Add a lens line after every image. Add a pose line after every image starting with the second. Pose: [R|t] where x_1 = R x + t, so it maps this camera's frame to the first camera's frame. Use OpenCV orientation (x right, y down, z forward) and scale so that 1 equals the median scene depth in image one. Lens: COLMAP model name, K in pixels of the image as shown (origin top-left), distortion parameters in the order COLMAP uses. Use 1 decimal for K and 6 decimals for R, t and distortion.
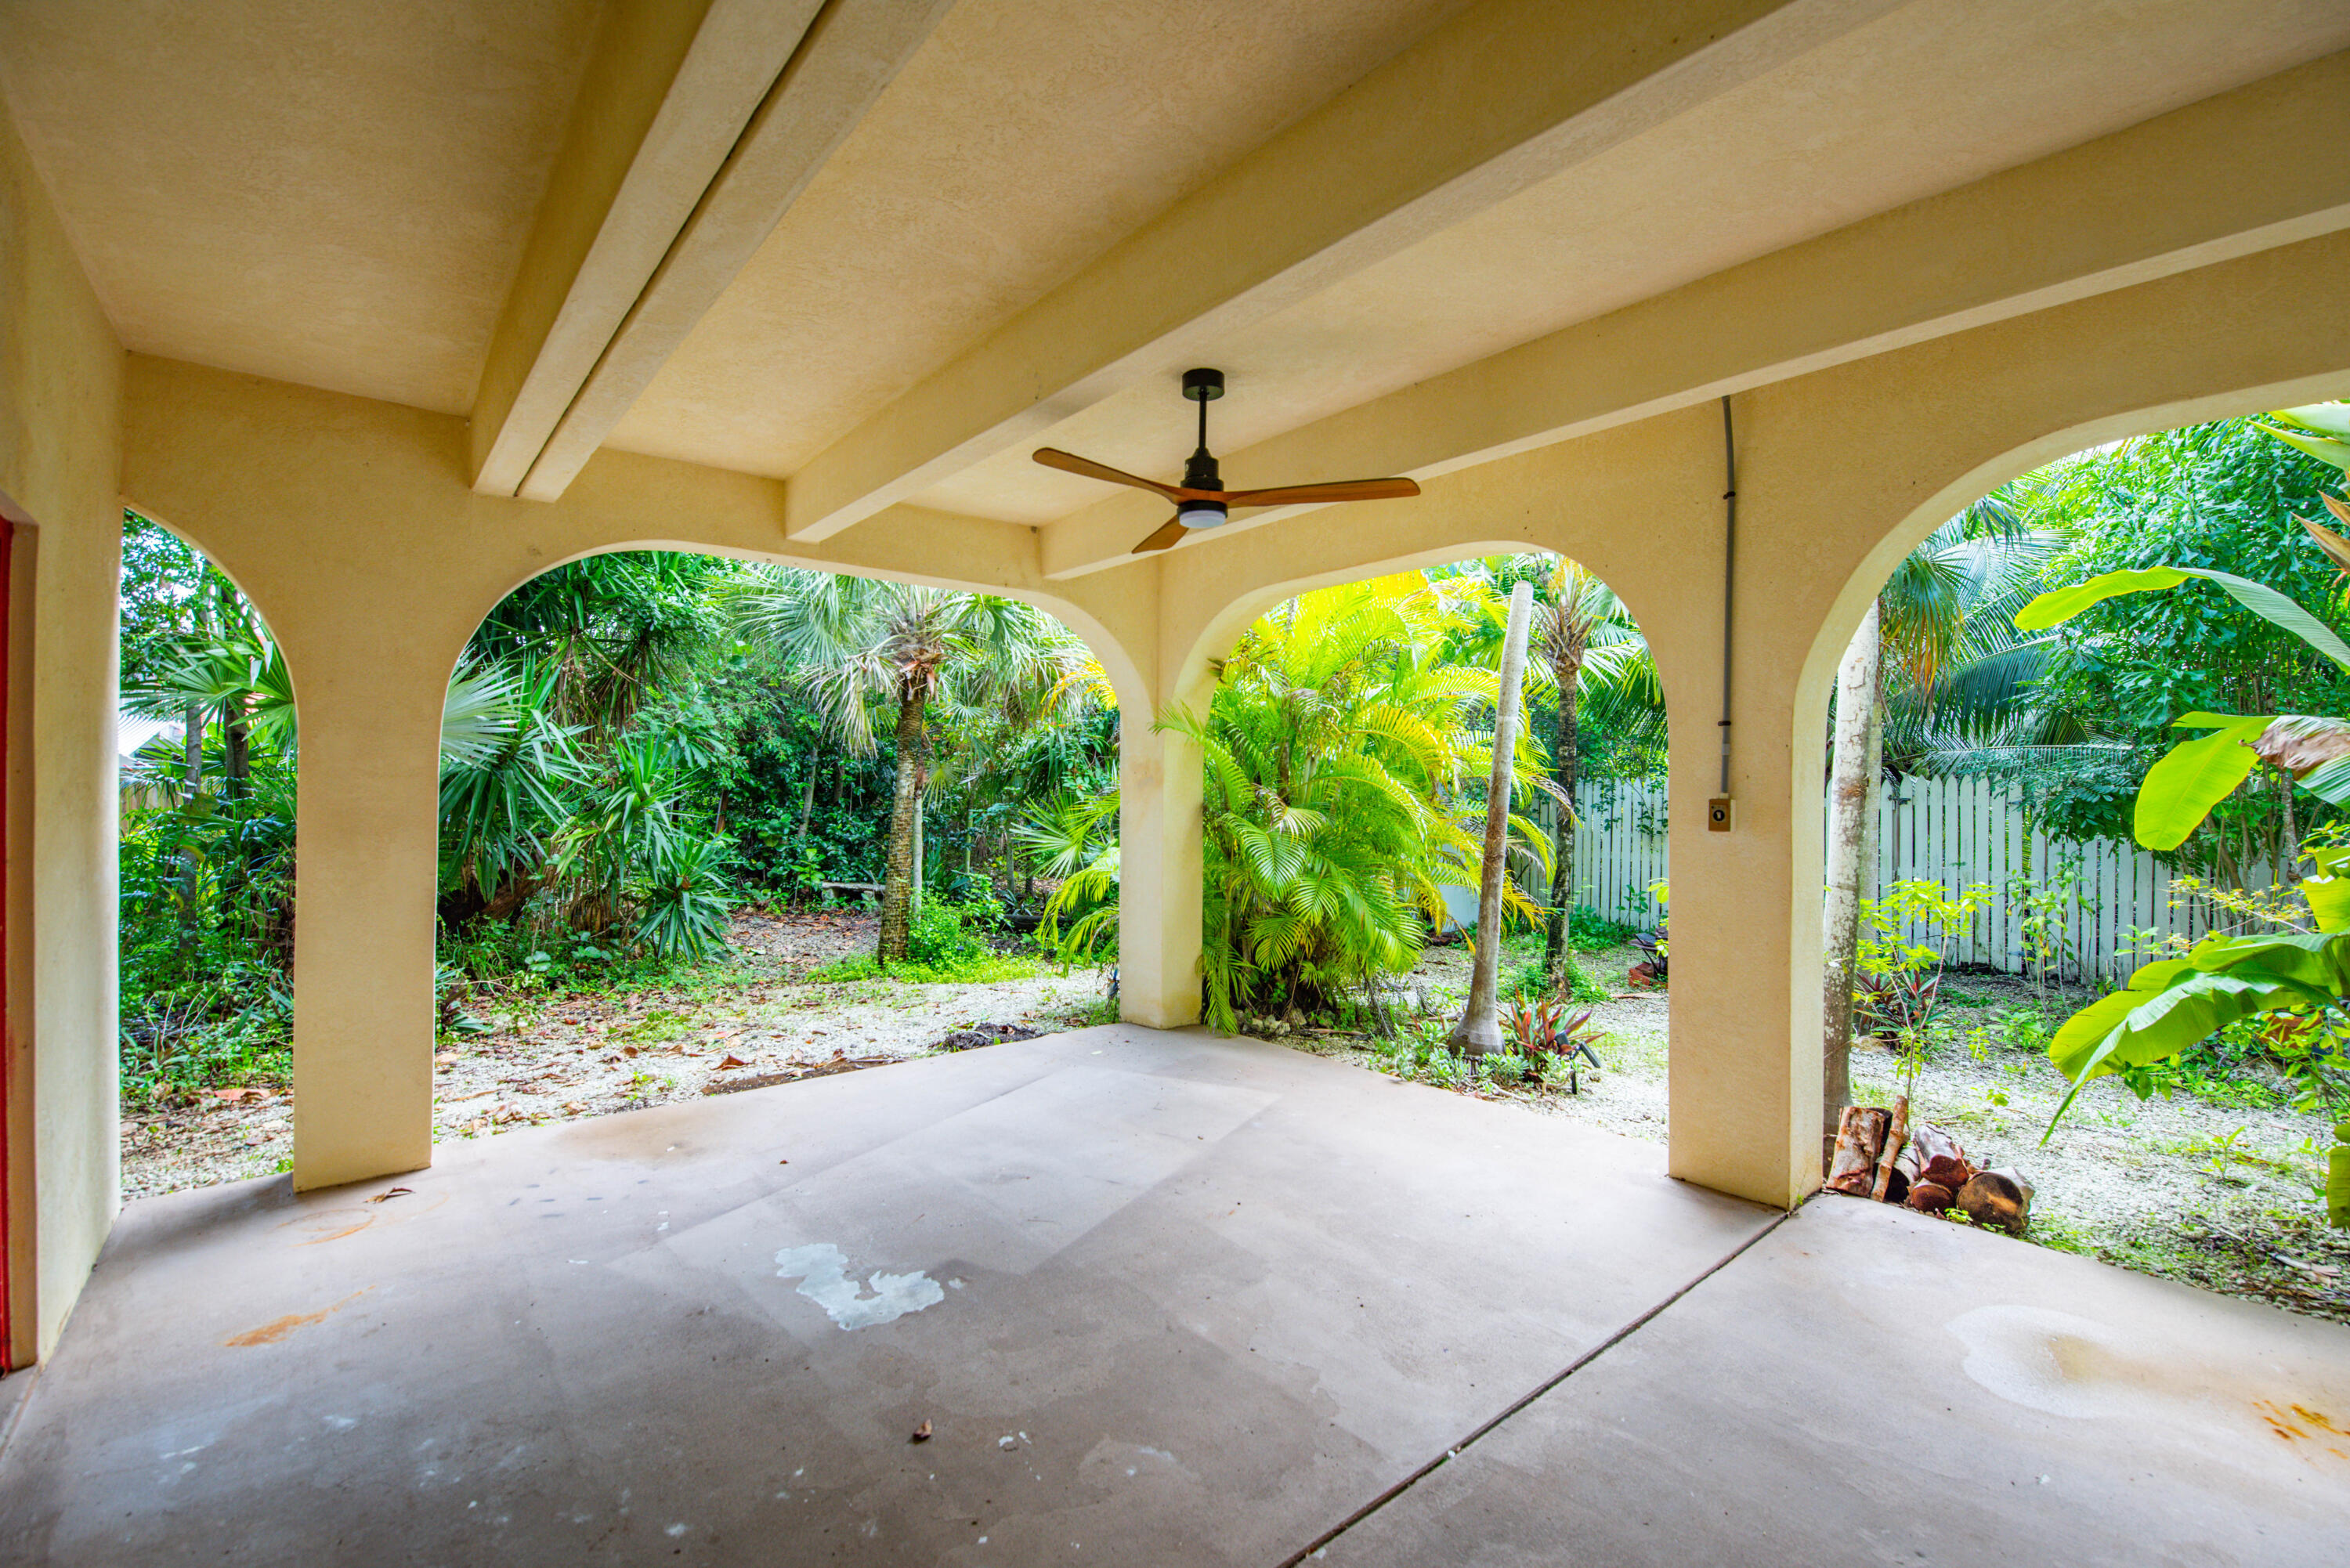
lens RADIAL K [[1040.2, 0, 1164.0], [0, 1040.2, 778.3], [0, 0, 1]] dist [-0.009877, -0.000207]
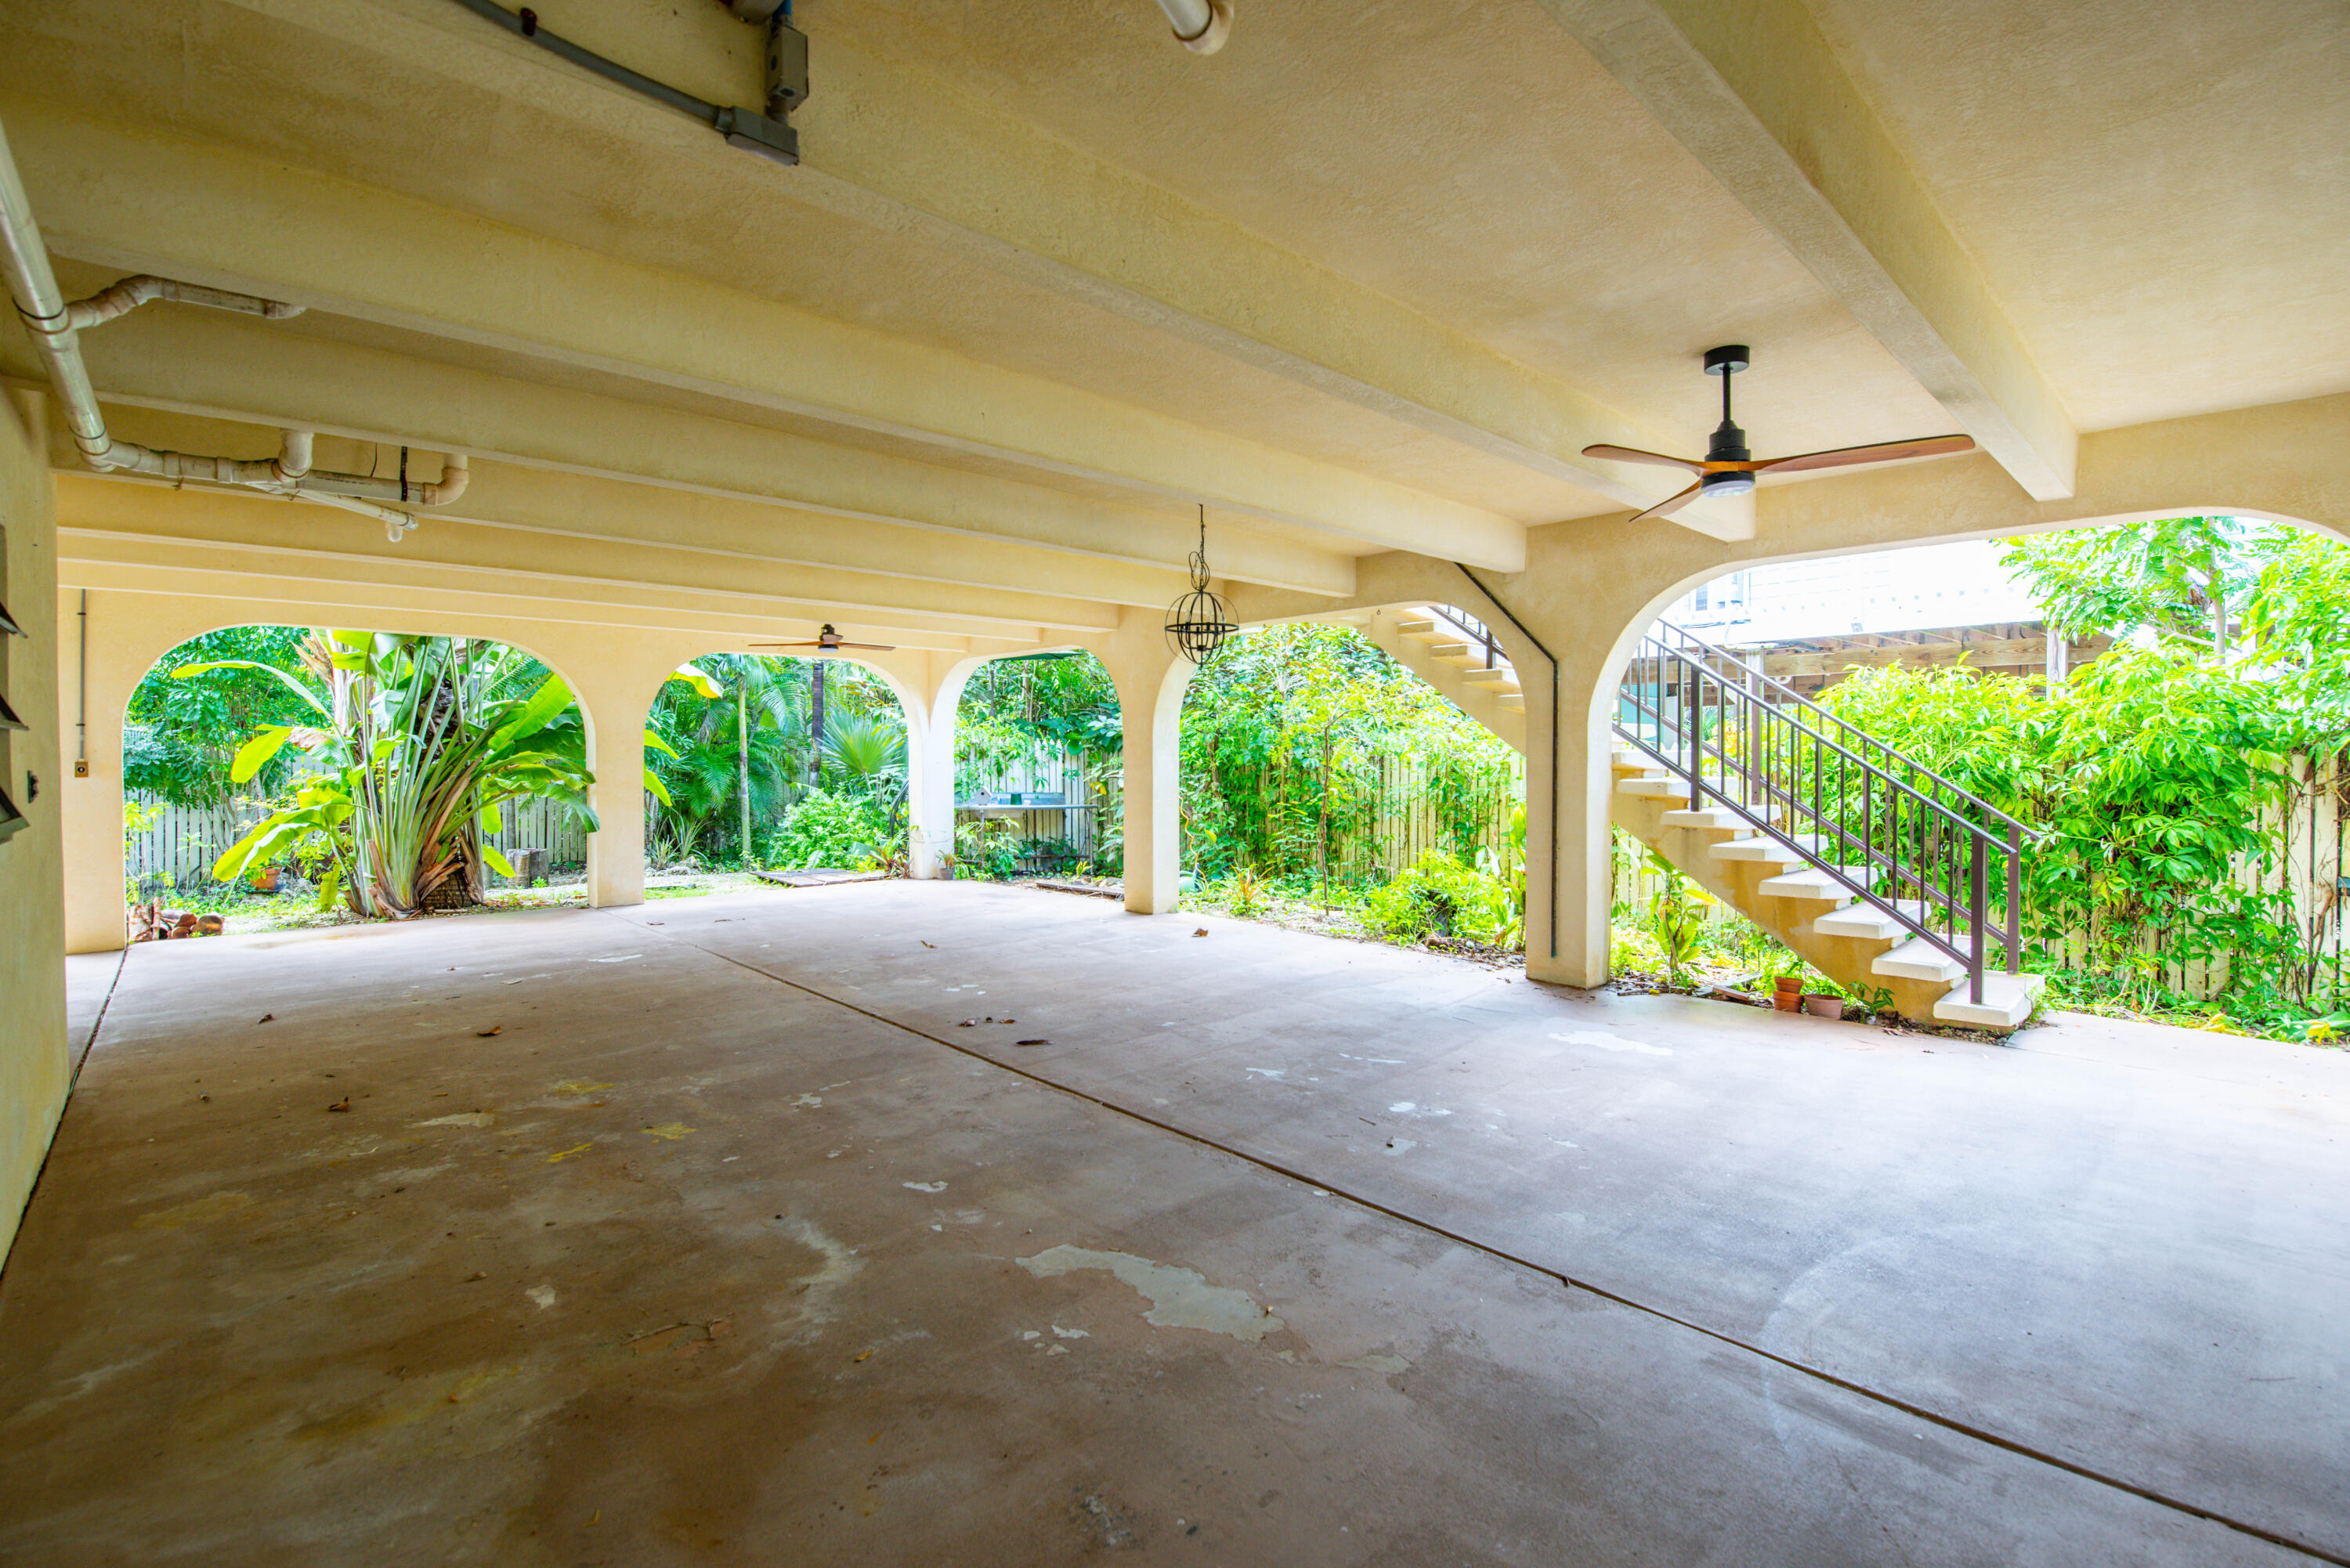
lens RADIAL K [[1040.2, 0, 1189.9], [0, 1040.2, 765.2], [0, 0, 1]] dist [-0.009877, -0.000207]
pose [[-0.073211, -0.016062, 0.997187, -0.977109], [-0.002073, 0.999871, 0.015953, -0.006076], [-0.997314, -0.000900, -0.073234, -0.616819]]
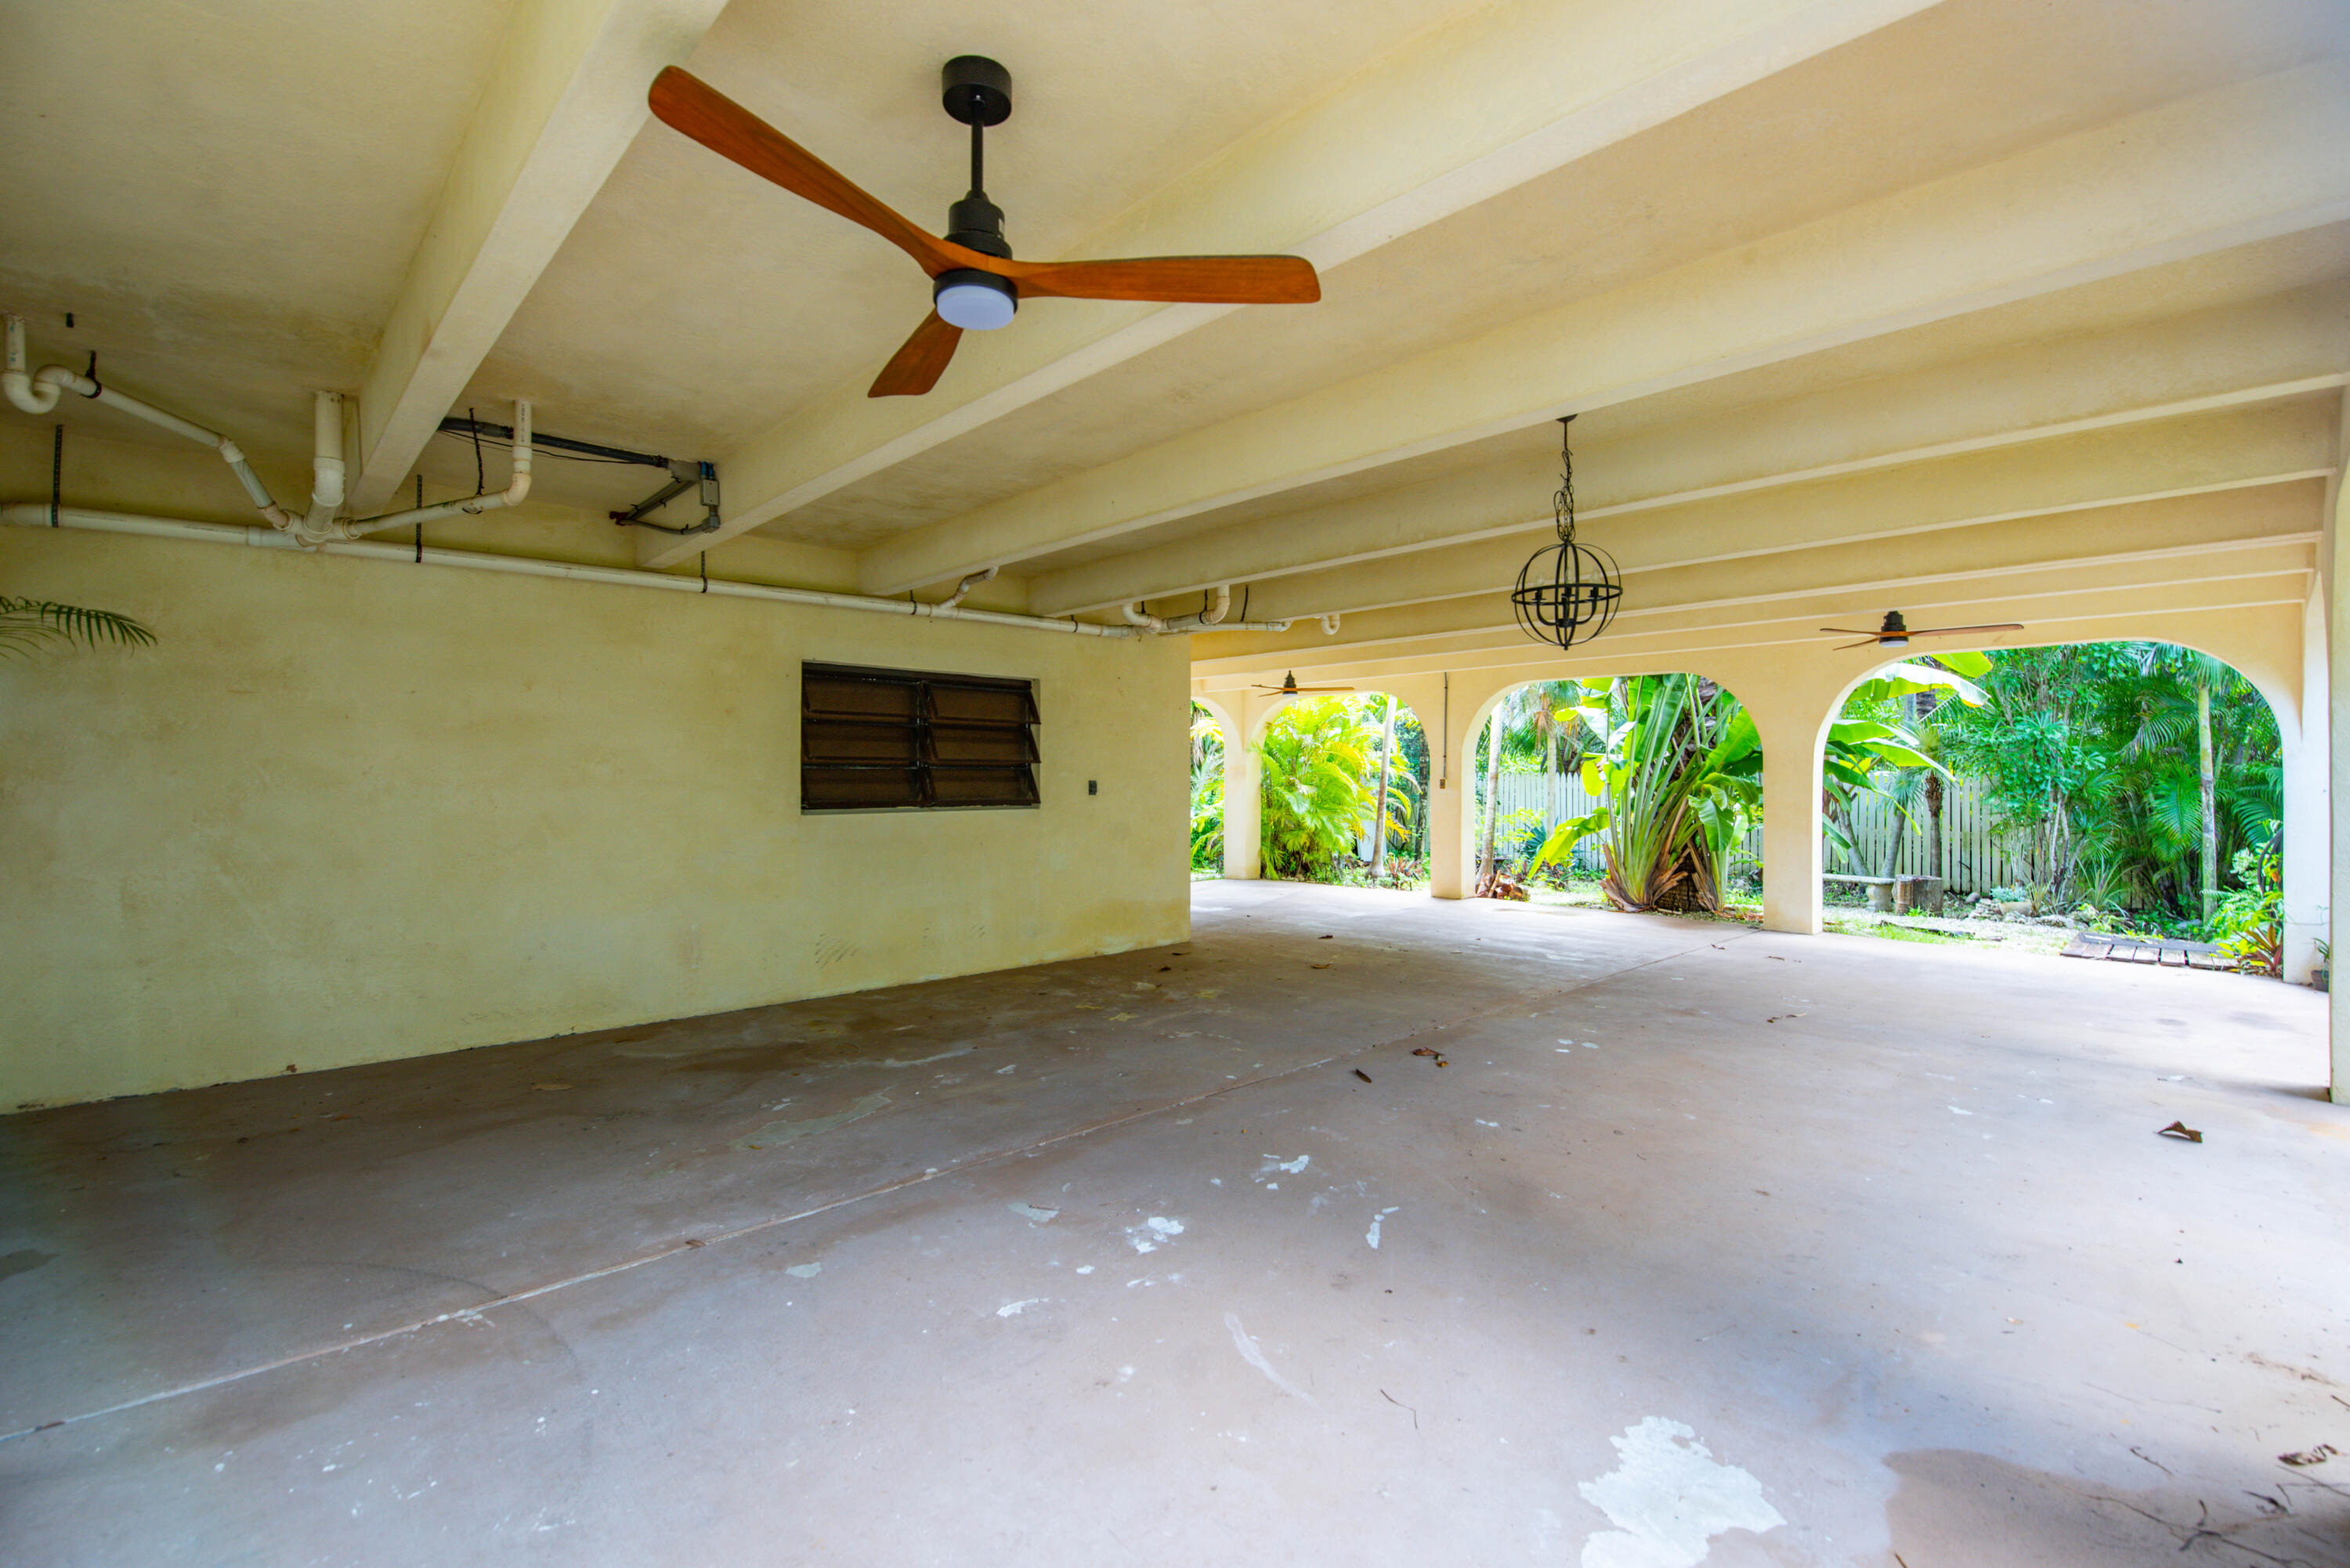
lens RADIAL K [[1040.2, 0, 1194.5], [0, 1040.2, 771.9], [0, 0, 1]] dist [-0.009877, -0.000207]
pose [[0.995059, 0.001407, 0.099274, -0.354157], [-0.001679, 0.999995, 0.002650, -0.007462], [-0.099269, -0.002804, 0.995057, -1.338990]]
